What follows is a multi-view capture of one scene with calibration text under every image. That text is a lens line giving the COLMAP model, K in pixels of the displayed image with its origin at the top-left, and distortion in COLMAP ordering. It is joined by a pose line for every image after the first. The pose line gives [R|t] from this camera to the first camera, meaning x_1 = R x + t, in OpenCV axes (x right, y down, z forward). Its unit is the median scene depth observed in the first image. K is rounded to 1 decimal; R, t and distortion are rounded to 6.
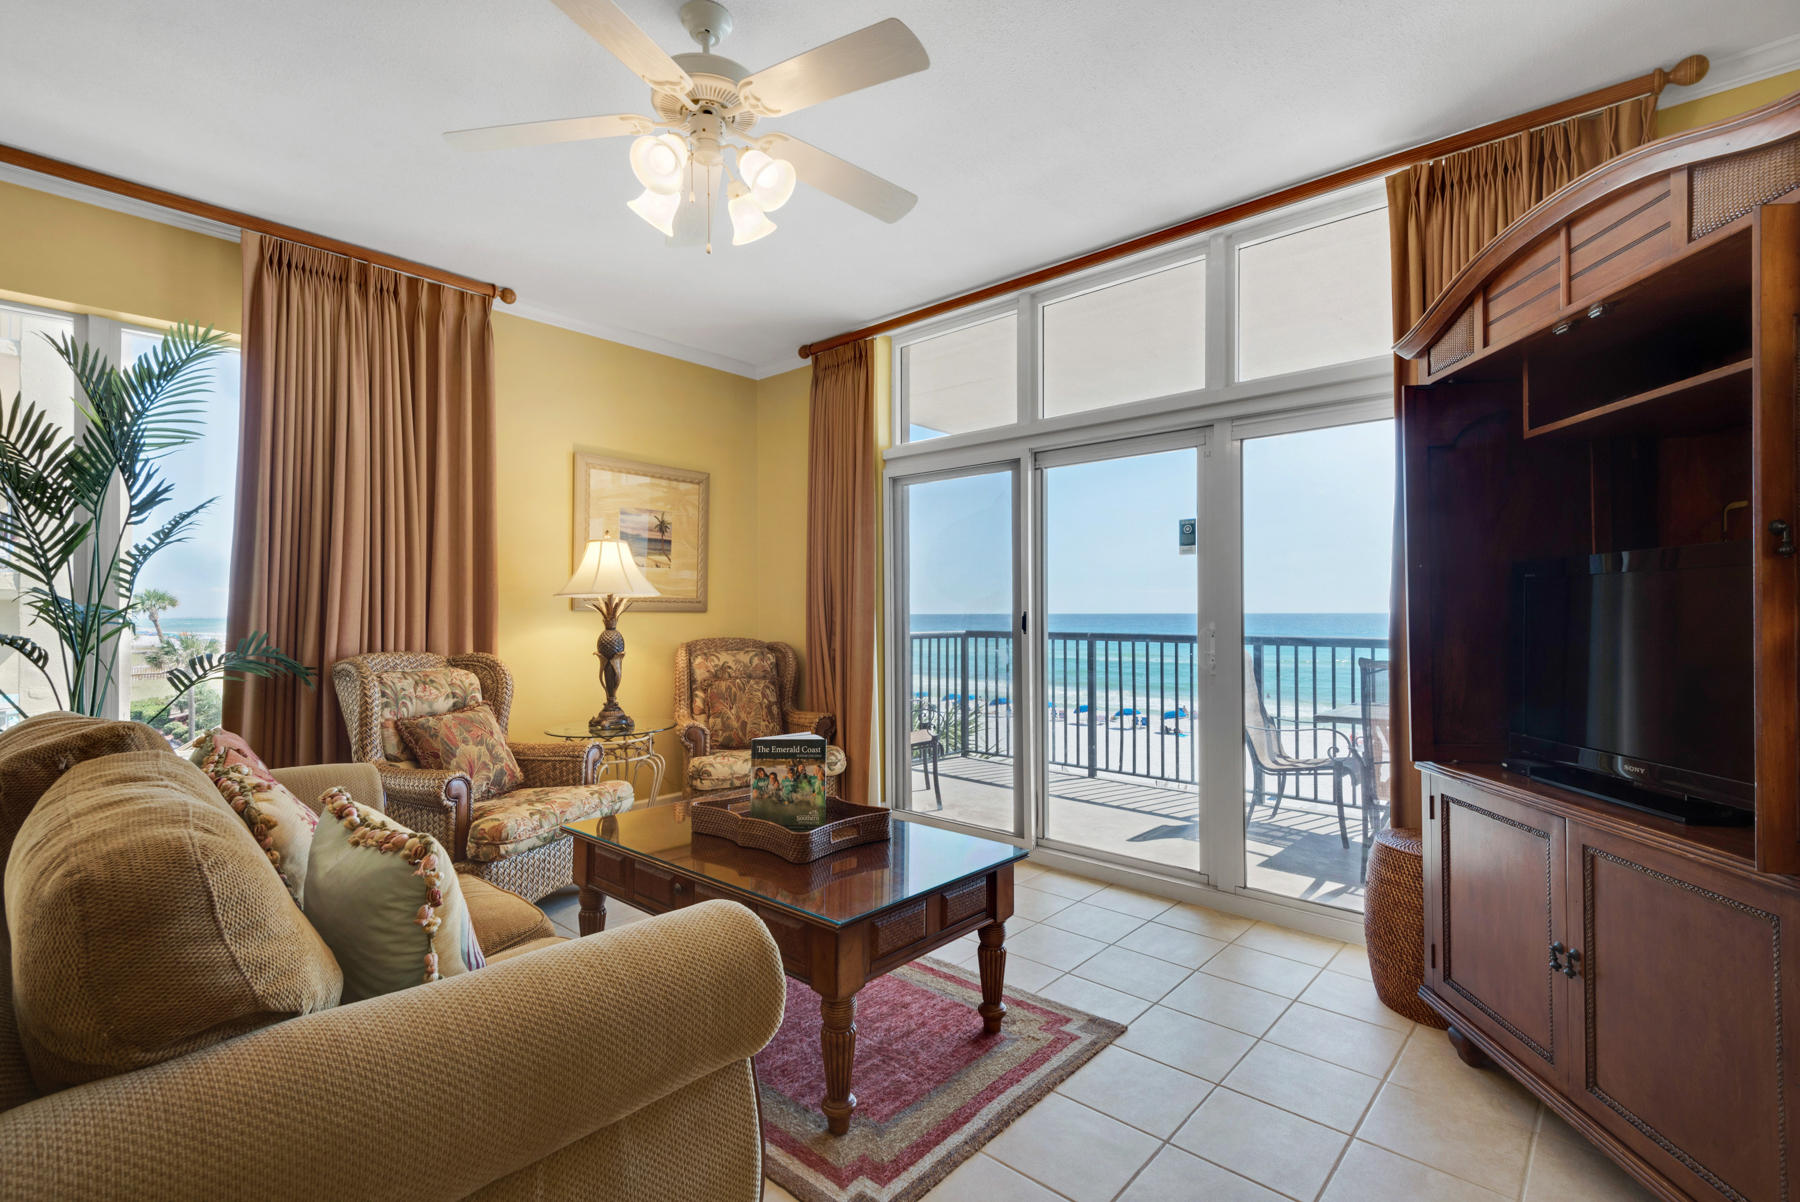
lens RADIAL K [[812.7, 0, 915.2], [0, 812.7, 604.8], [0, 0, 1]] dist [0.003728, 0.000058]
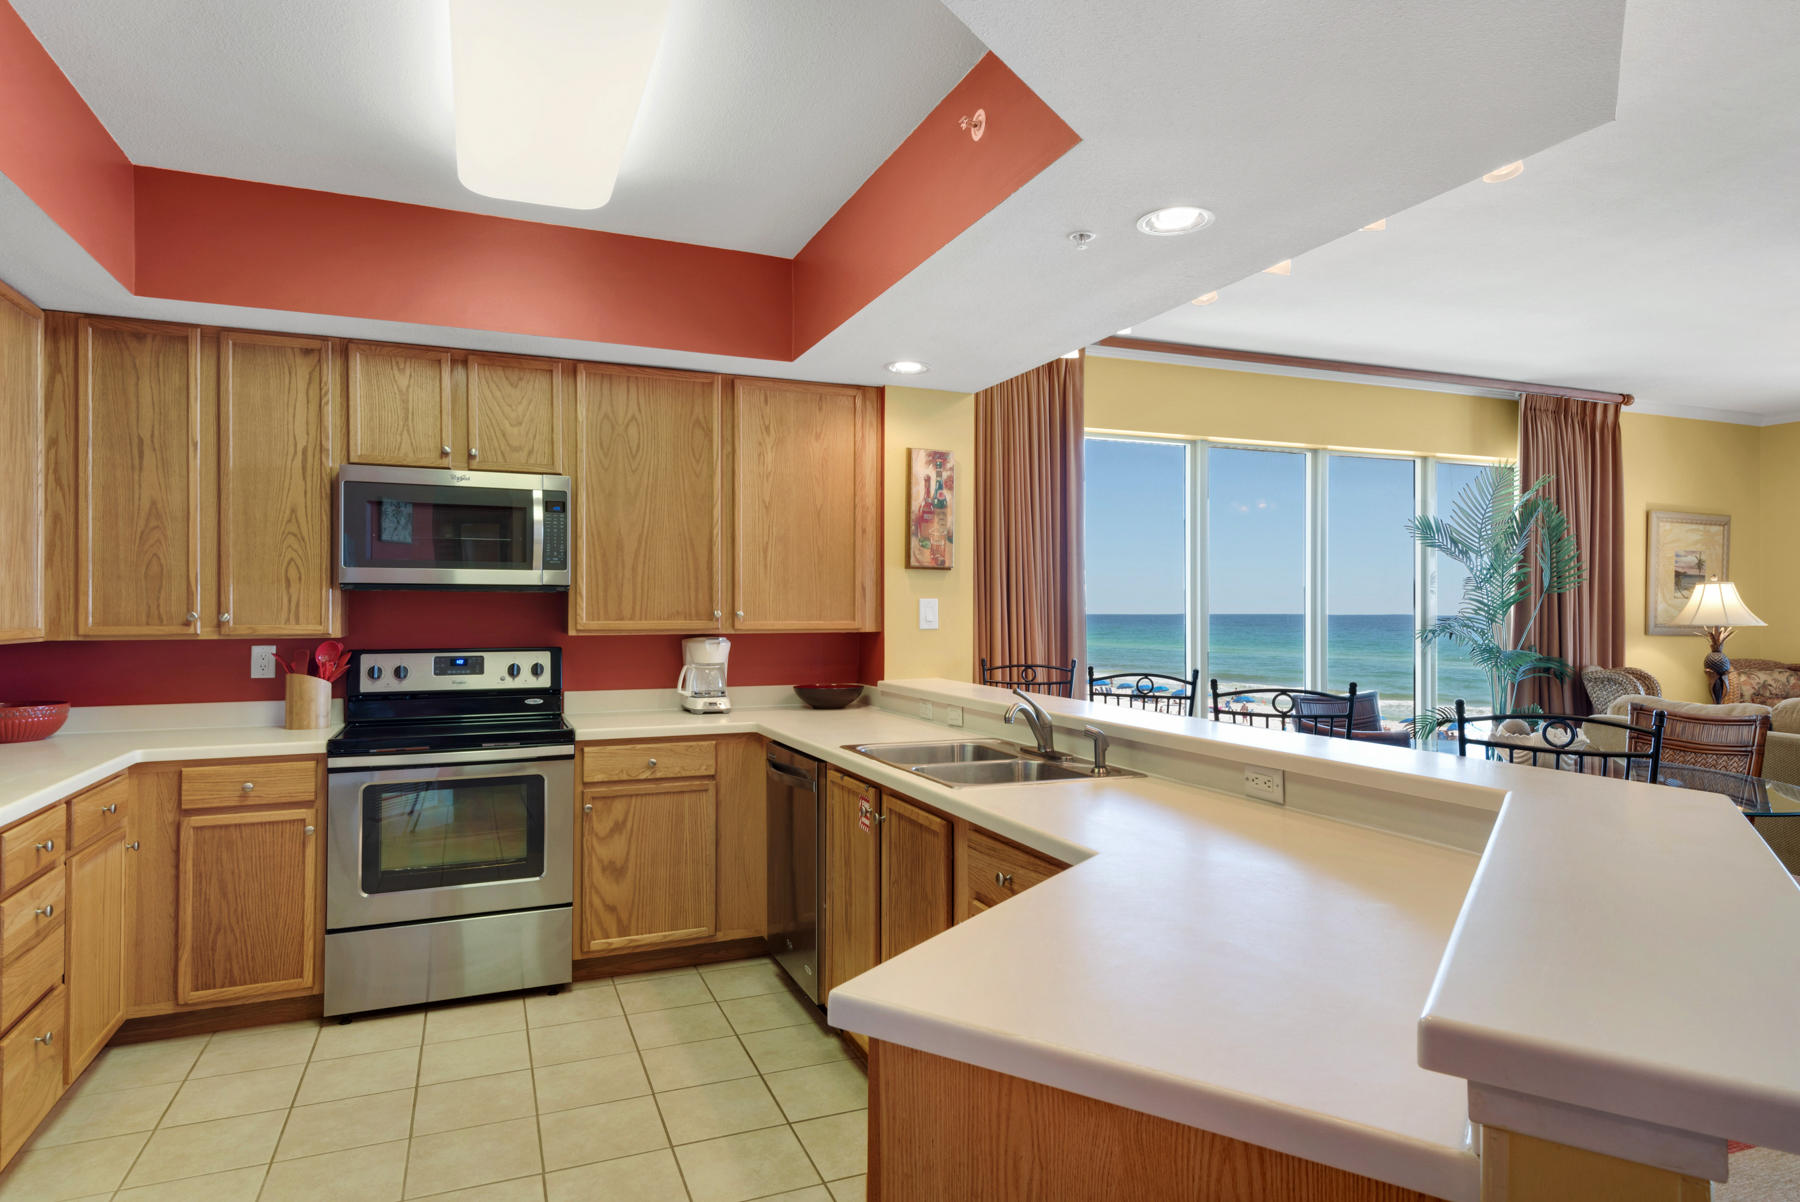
lens RADIAL K [[1047.0, 0, 939.2], [0, 1047.0, 589.0], [0, 0, 1]] dist [0.045234, -0.021245]
pose [[0.901843, -0.000339, -0.432064, -0.763357], [-0.003903, 0.999953, -0.008931, -0.049953], [0.432047, 0.009741, 0.901799, -1.053826]]
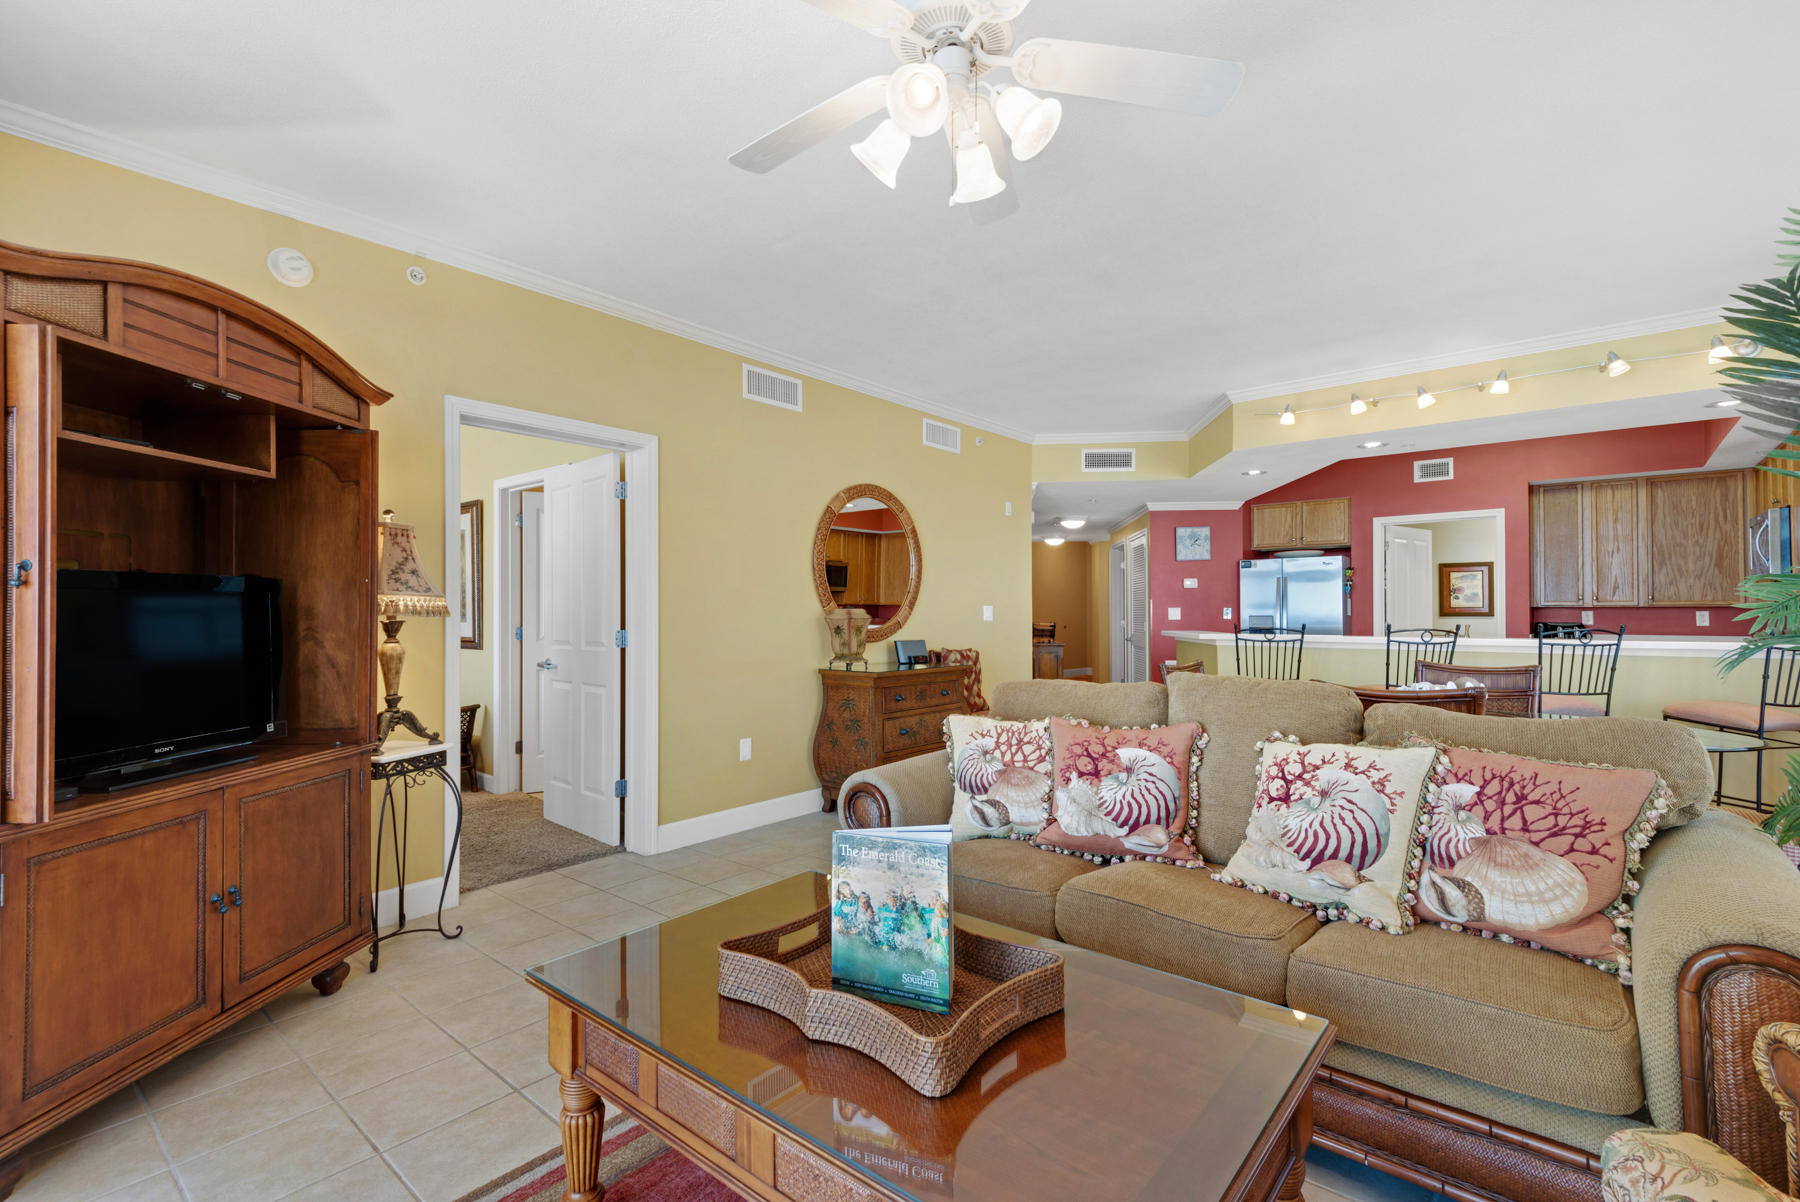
lens RADIAL K [[812.7, 0, 915.2], [0, 812.7, 604.8], [0, 0, 1]] dist [0.003728, 0.000058]
pose [[-0.999706, 0.004410, -0.023824, -0.104324], [0.004786, 0.999865, -0.015729, 0.003128], [0.023751, -0.015839, -0.999592, 1.006271]]
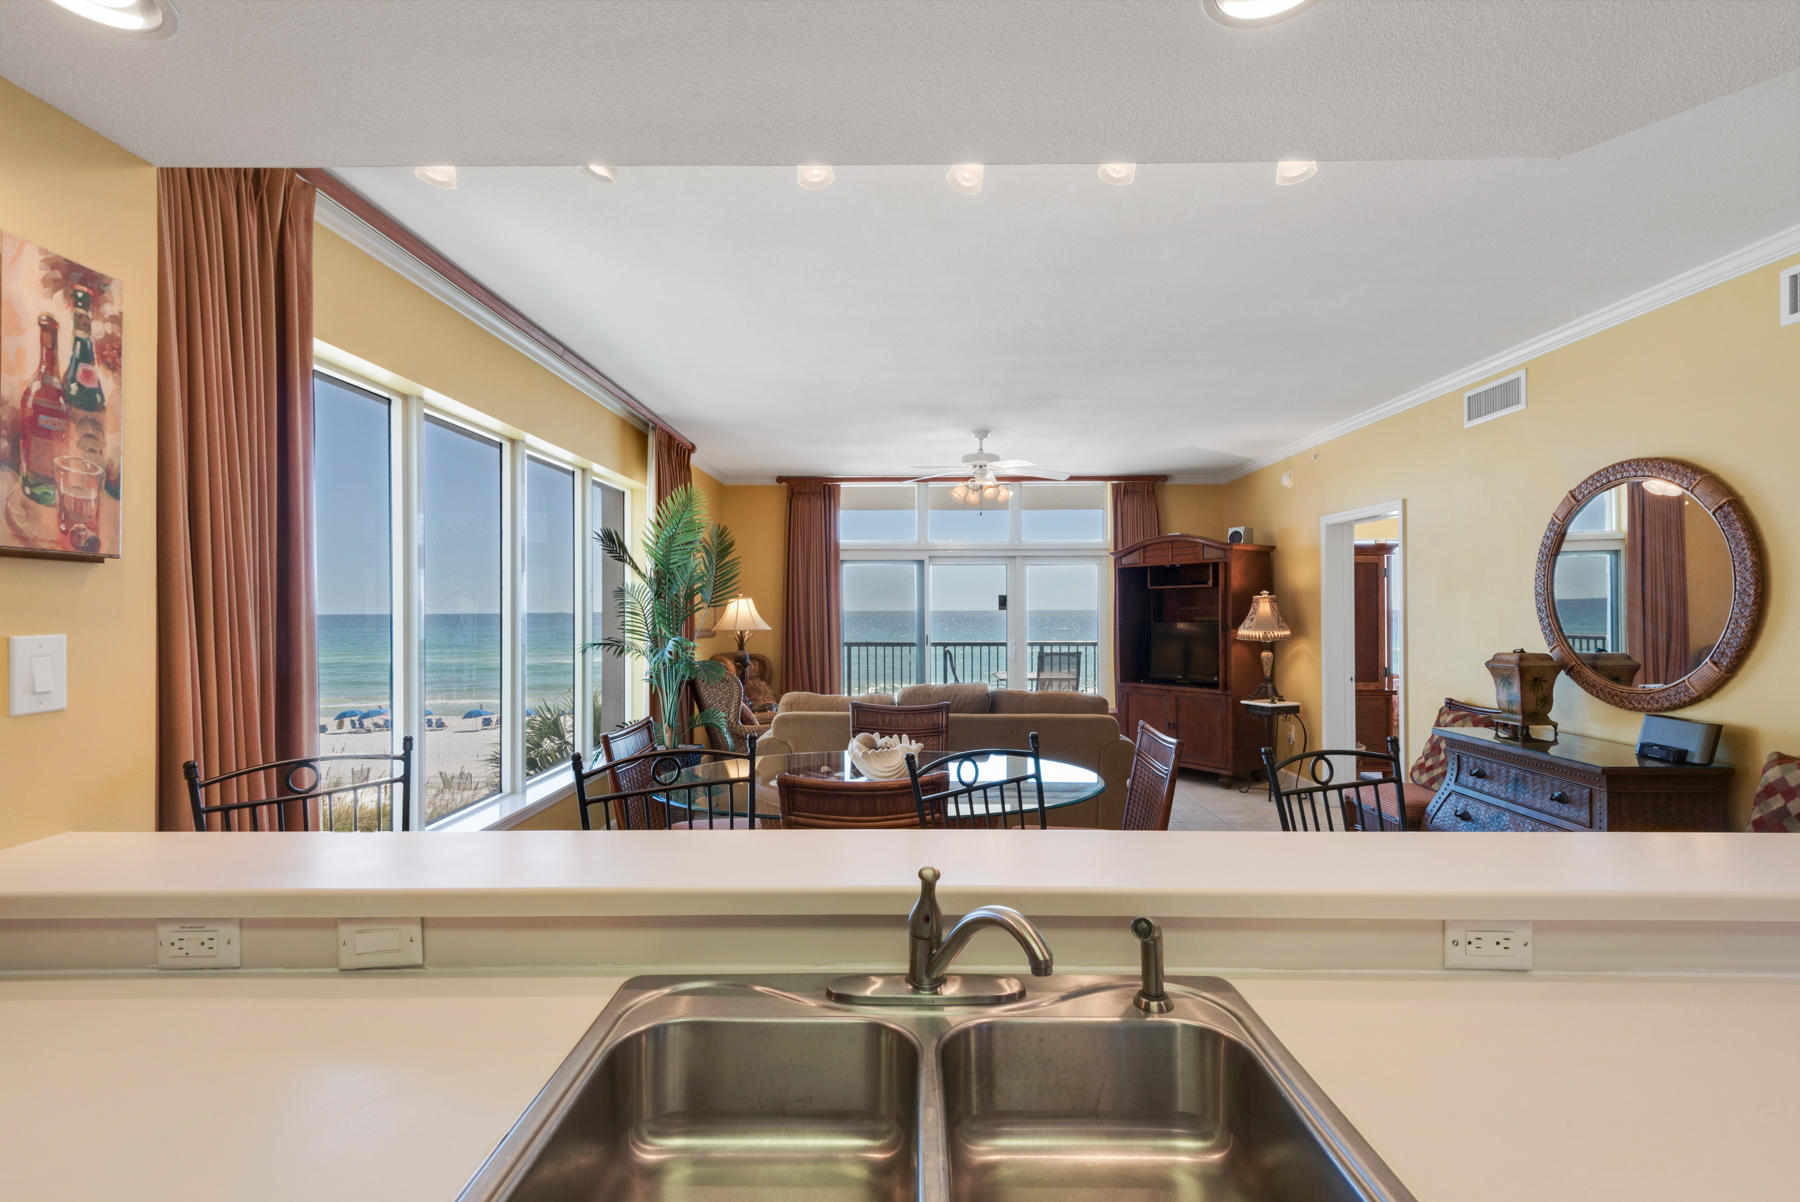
lens RADIAL K [[798.9, 0, 892.5], [0, 798.9, 600.7], [0, 0, 1]] dist [0.002696, -0.000076]
pose [[0.765633, 0.007942, 0.643229, -1.230258], [-0.005142, 0.999967, -0.006227, -0.064217], [-0.643258, 0.001460, 0.765648, -0.495763]]
